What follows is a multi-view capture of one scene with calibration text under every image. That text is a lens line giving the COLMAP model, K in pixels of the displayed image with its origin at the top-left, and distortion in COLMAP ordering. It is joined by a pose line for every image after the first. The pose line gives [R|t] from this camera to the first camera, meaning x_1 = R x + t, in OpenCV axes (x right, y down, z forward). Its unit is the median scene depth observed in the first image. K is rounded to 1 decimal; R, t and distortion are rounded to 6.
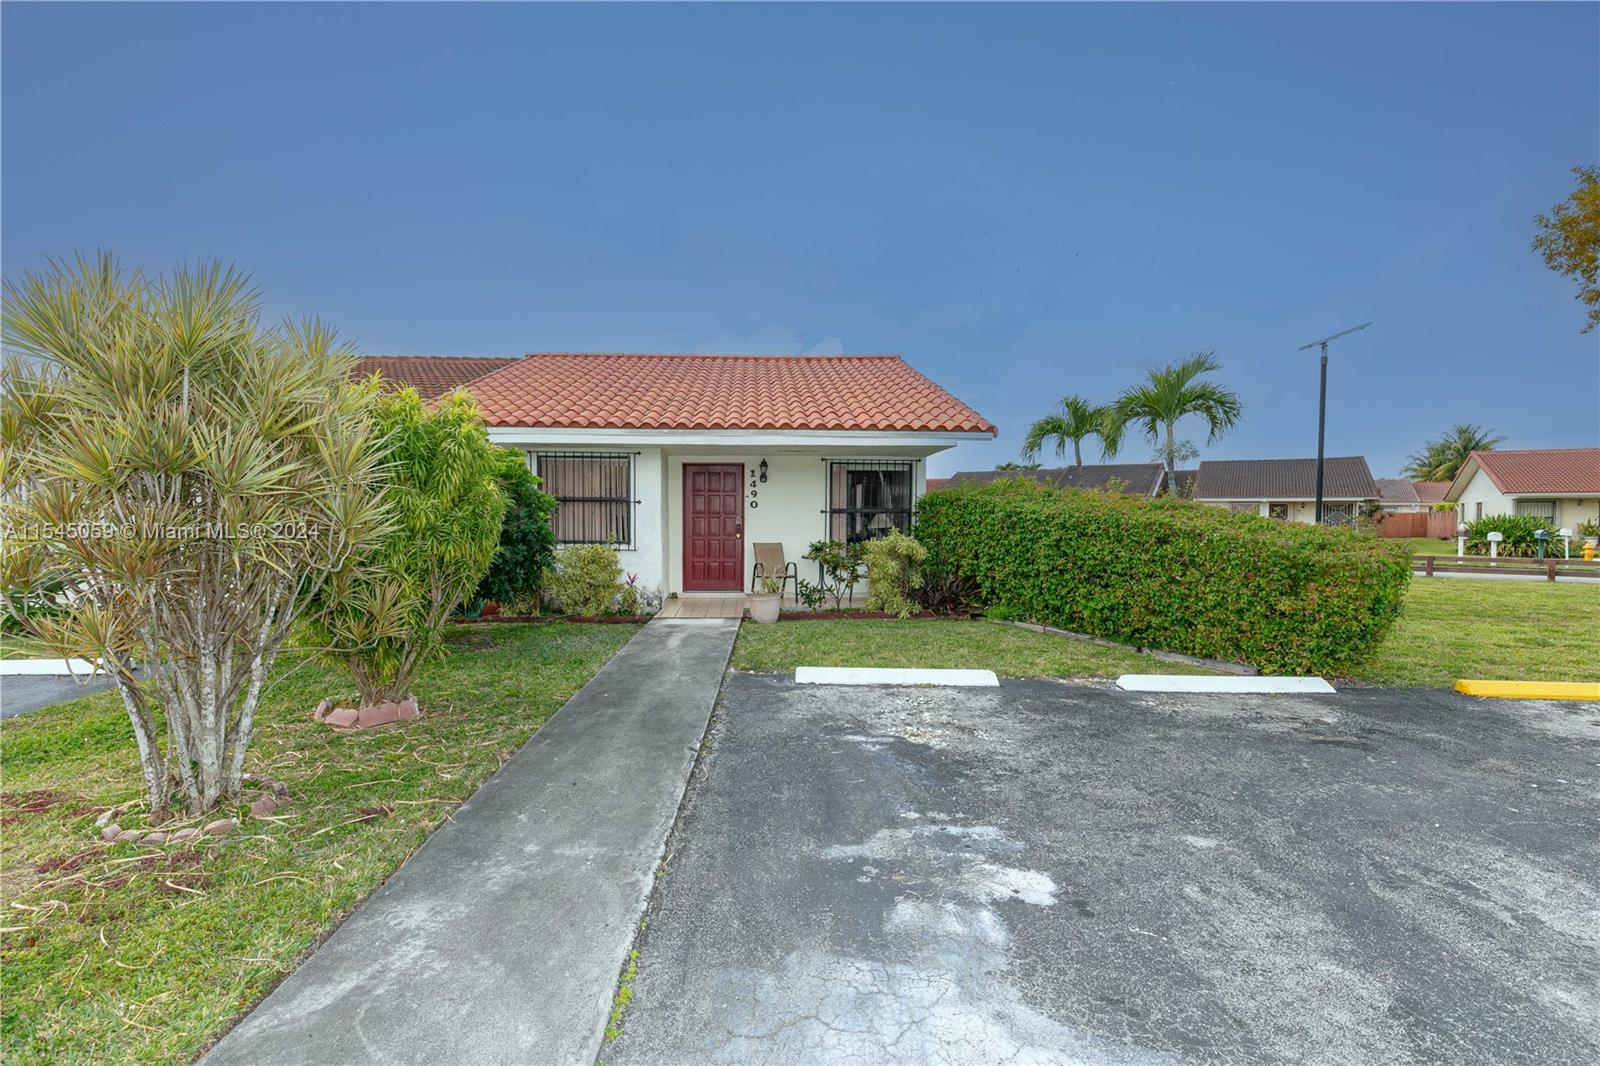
lens RADIAL K [[800.6, 0, 799.0], [0, 800.6, 531.8], [0, 0, 1]] dist [-0.002738, -0.000208]
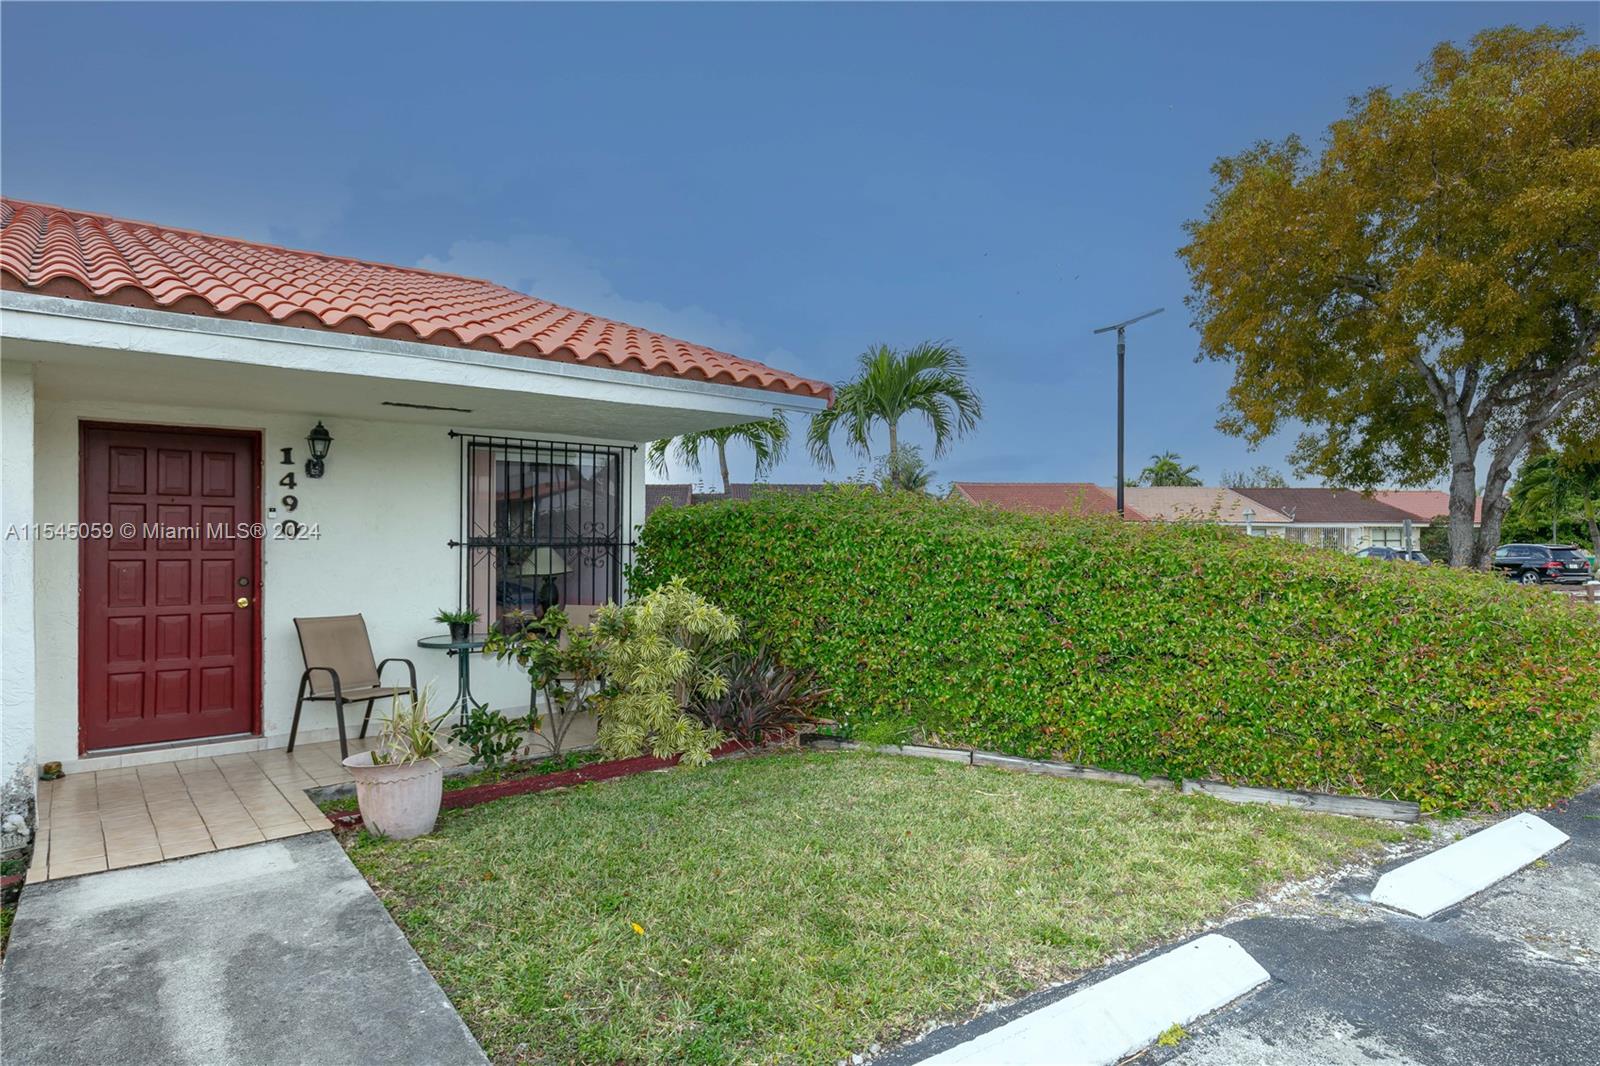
lens RADIAL K [[916.2, 0, 801.3], [0, 916.2, 538.9], [0, 0, 1]] dist [-0.002035, -0.000732]
pose [[0.805738, -0.001778, 0.592270, -0.127070], [0.016767, 0.999663, -0.019809, -0.014250], [-0.592035, 0.025891, 0.805496, 0.446600]]
